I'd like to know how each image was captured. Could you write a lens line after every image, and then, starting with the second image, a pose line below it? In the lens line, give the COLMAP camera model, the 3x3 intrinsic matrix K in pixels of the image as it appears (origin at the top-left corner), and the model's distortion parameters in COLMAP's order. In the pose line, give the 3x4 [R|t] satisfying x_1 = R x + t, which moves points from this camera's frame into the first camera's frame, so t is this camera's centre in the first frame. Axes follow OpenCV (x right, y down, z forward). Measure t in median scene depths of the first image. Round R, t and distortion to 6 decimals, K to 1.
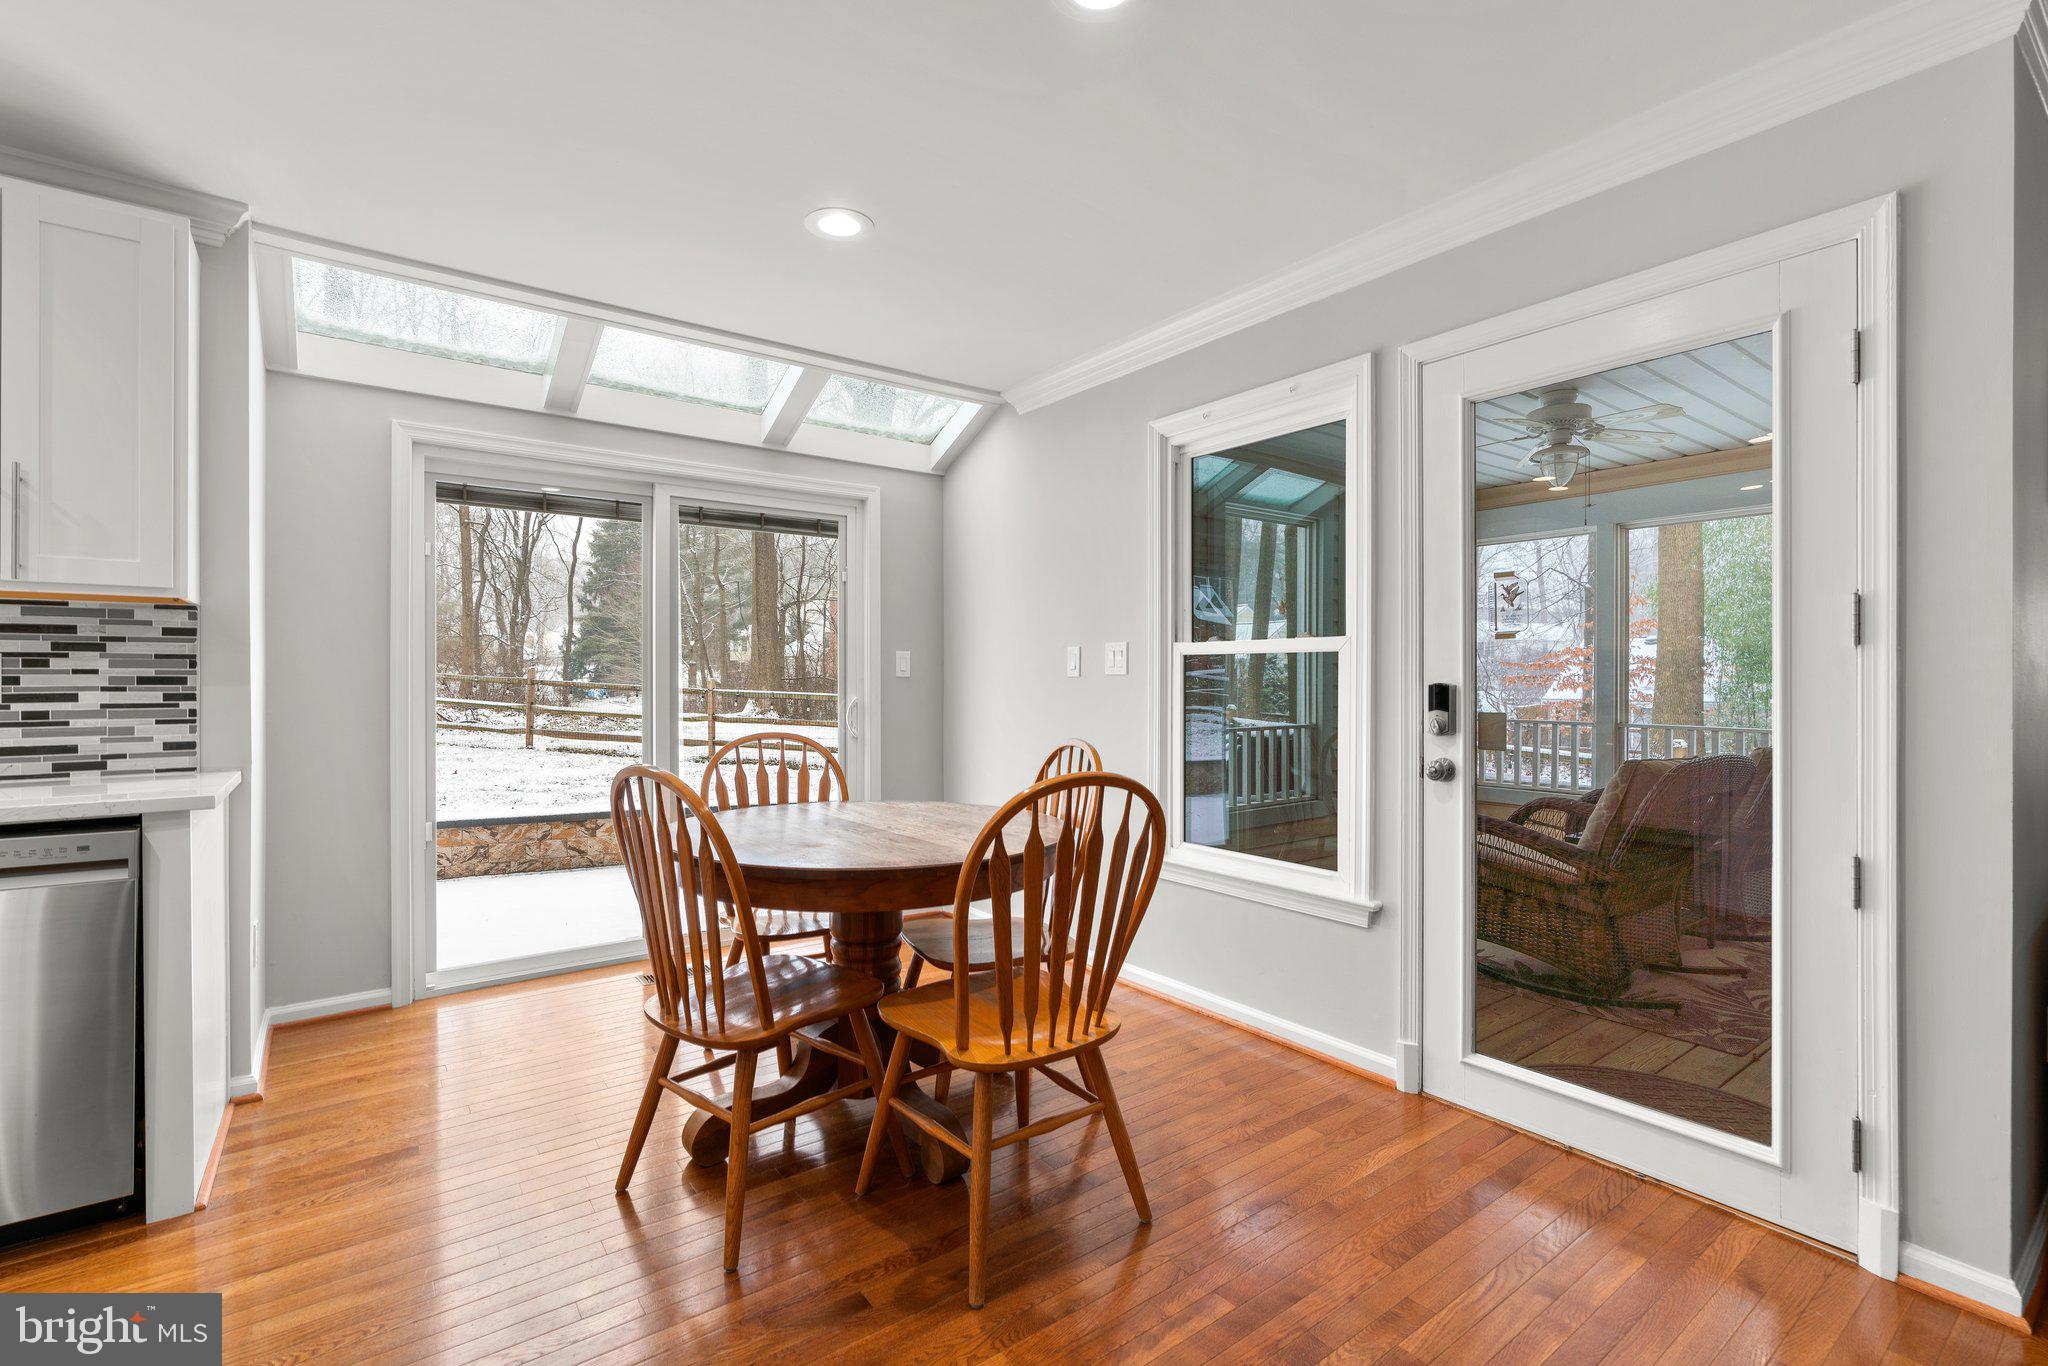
lens RADIAL K [[919.5, 0, 1027.2], [0, 919.5, 679.5], [0, 0, 1]] dist [-0.018709, 0.008743]
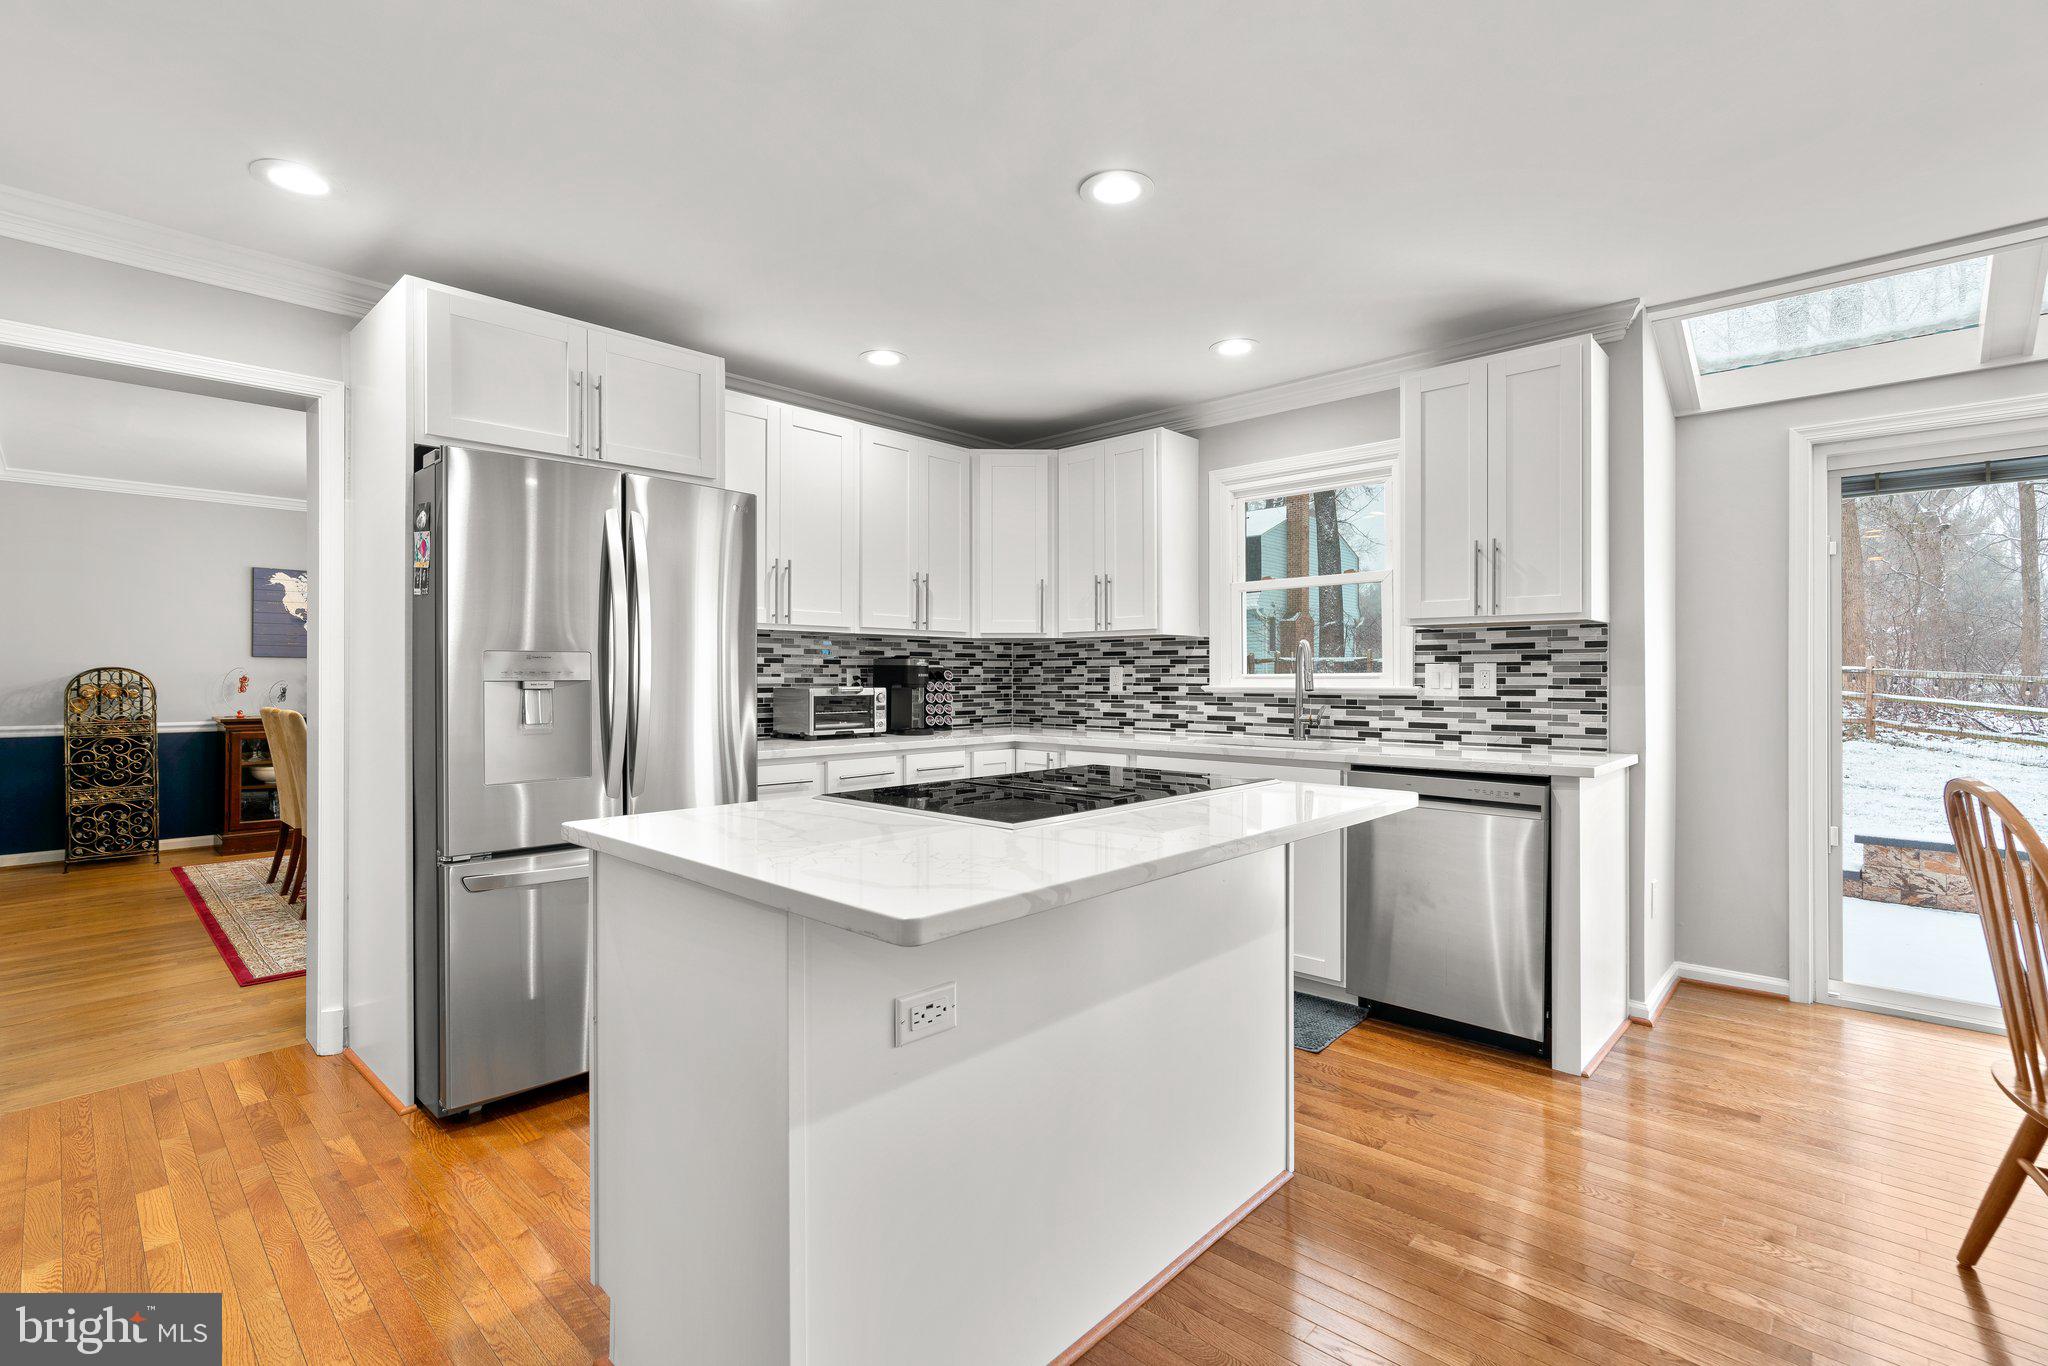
lens RADIAL K [[929.4, 0, 1018.3], [0, 929.4, 684.3], [0, 0, 1]] dist [-0.017337, 0.011068]
pose [[0.162449, 0.005569, -0.986701, 0.244280], [-0.001816, 0.999984, 0.005345, -0.000192], [0.986715, 0.000924, 0.162457, -0.035152]]
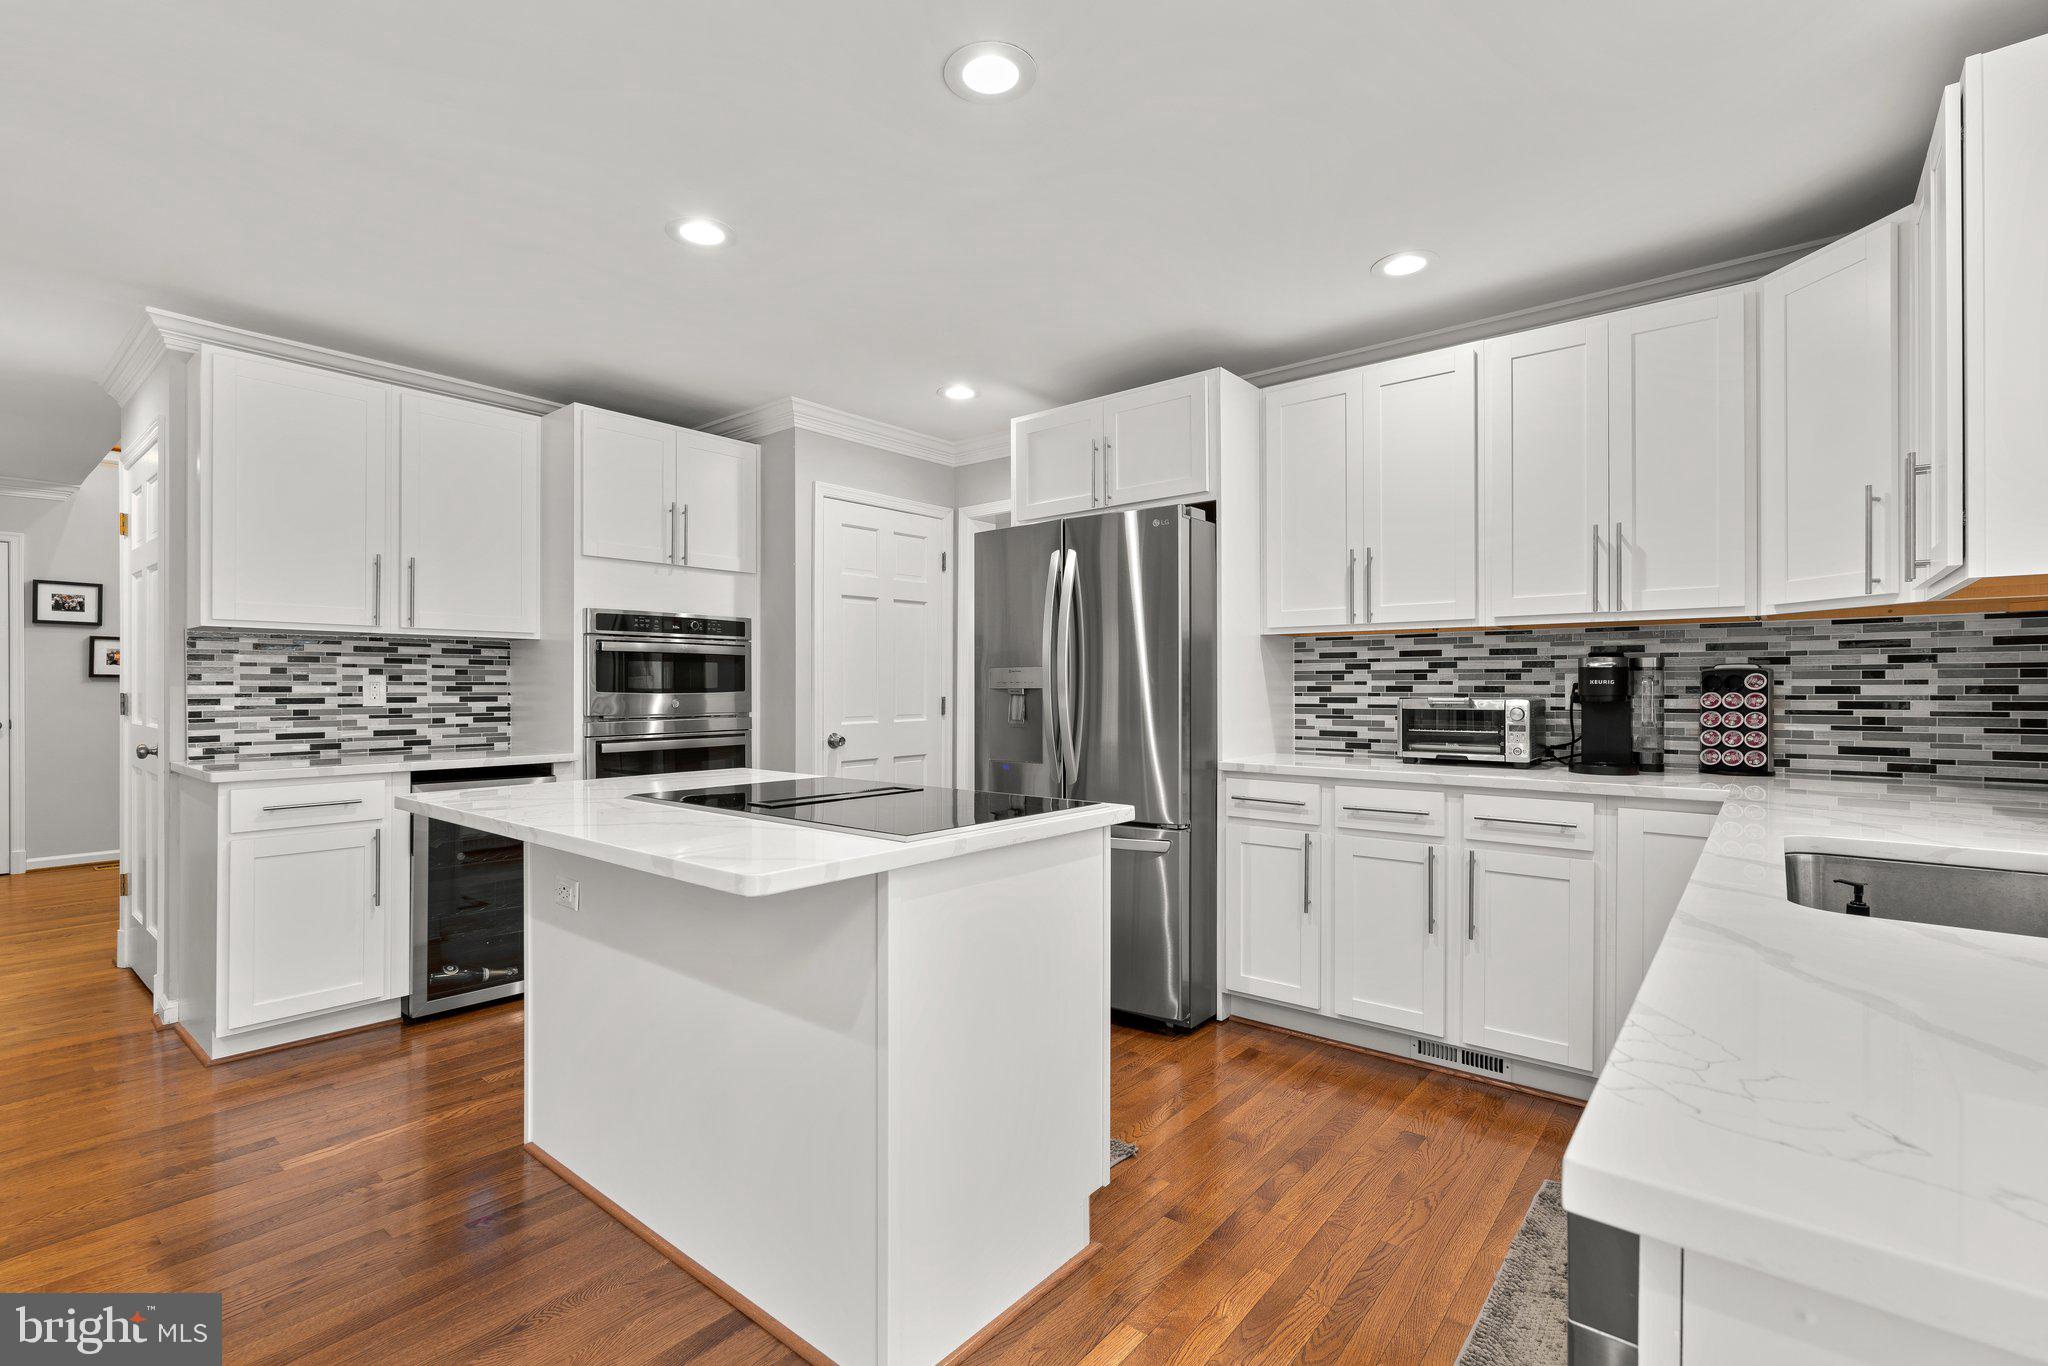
lens RADIAL K [[929.4, 0, 1018.3], [0, 929.4, 684.3], [0, 0, 1]] dist [-0.017337, 0.011068]
pose [[-0.972946, -0.000749, -0.231032, -0.552769], [-0.000906, 0.999999, 0.000575, -0.004726], [0.231031, 0.000769, -0.972946, 0.991346]]
